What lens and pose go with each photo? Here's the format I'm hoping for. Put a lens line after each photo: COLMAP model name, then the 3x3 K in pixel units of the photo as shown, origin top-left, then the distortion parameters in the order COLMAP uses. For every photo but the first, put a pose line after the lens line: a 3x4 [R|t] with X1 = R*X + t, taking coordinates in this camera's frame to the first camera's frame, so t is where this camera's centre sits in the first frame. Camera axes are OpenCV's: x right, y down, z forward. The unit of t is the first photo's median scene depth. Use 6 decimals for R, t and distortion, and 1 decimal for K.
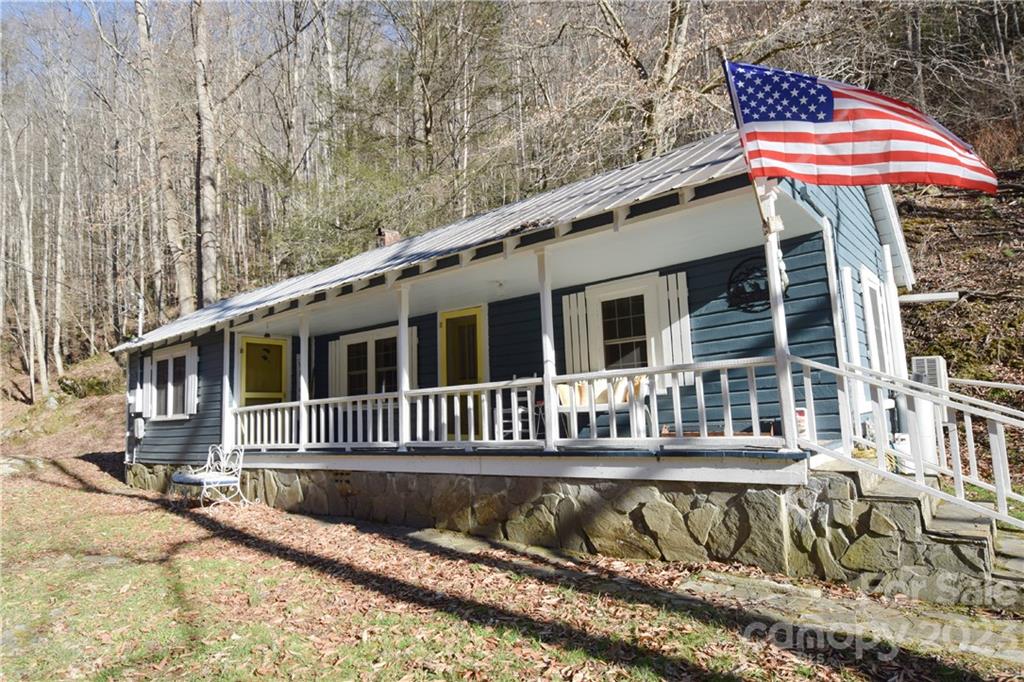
lens RADIAL K [[585.8, 0, 521.3], [0, 585.8, 339.6], [0, 0, 1]] dist [0.006954, -0.000365]
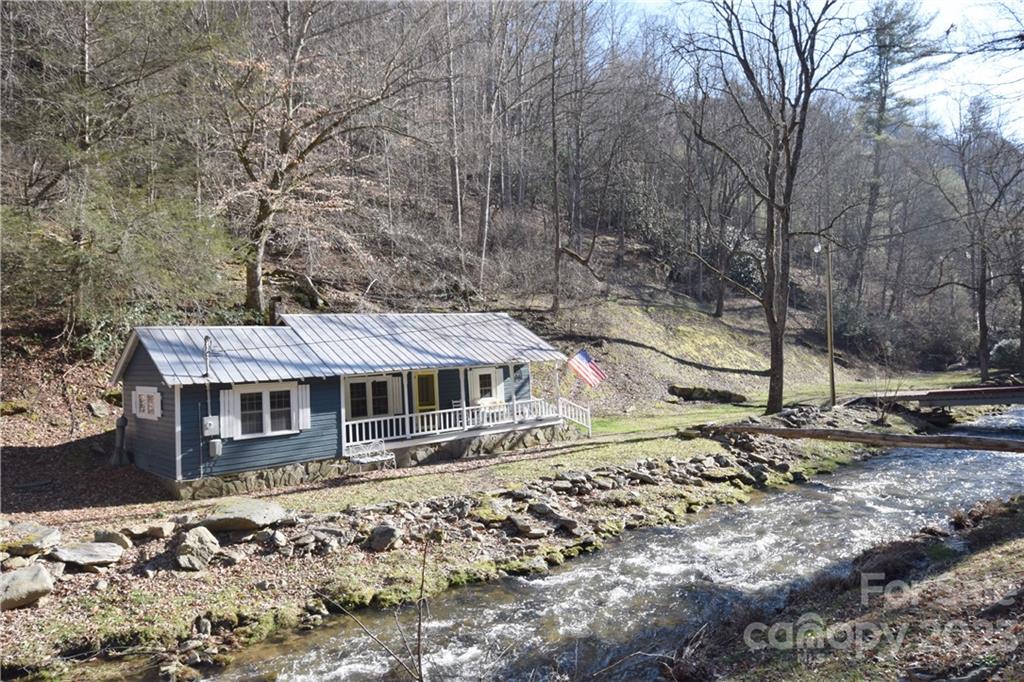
lens RADIAL K [[730.9, 0, 510.2], [0, 730.9, 337.5], [0, 0, 1]] dist [0.006019, 0.000300]
pose [[0.167186, 0.056396, 0.984311, -3.754608], [-0.080332, 0.995822, -0.043412, -0.112652], [-0.982647, -0.071814, 0.171018, 0.268812]]
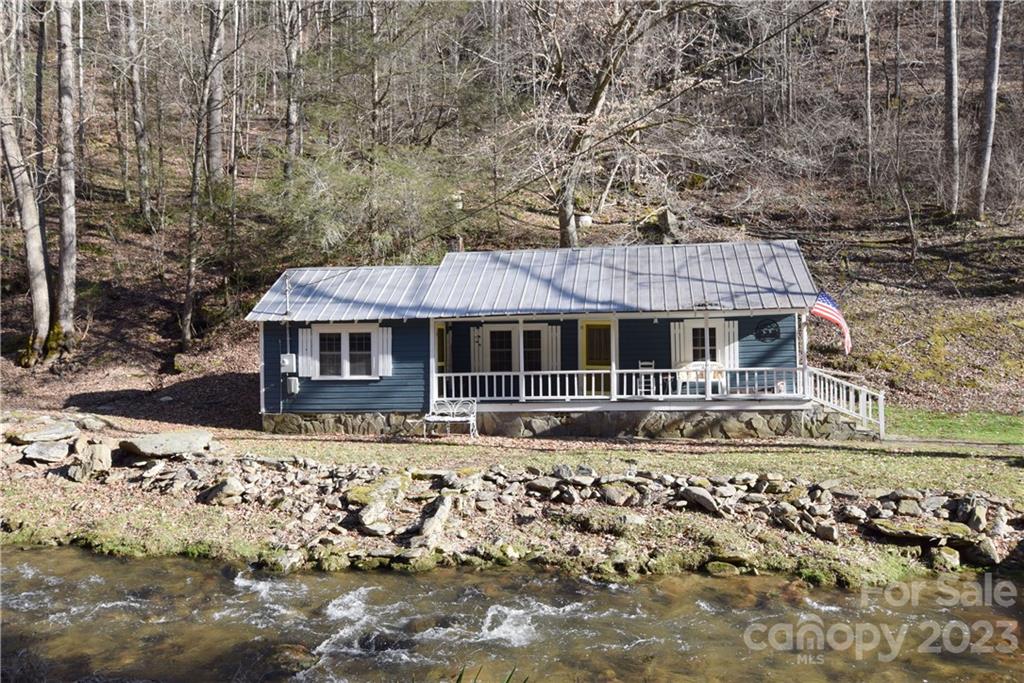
lens RADIAL K [[811.7, 0, 510.6], [0, 811.7, 345.7], [0, 0, 1]] dist [0.000231, 0.002352]
pose [[0.867363, 0.029368, 0.496810, -2.005581], [-0.084195, 0.992527, 0.088322, -0.221370], [-0.490503, -0.118436, 0.863354, -1.258557]]
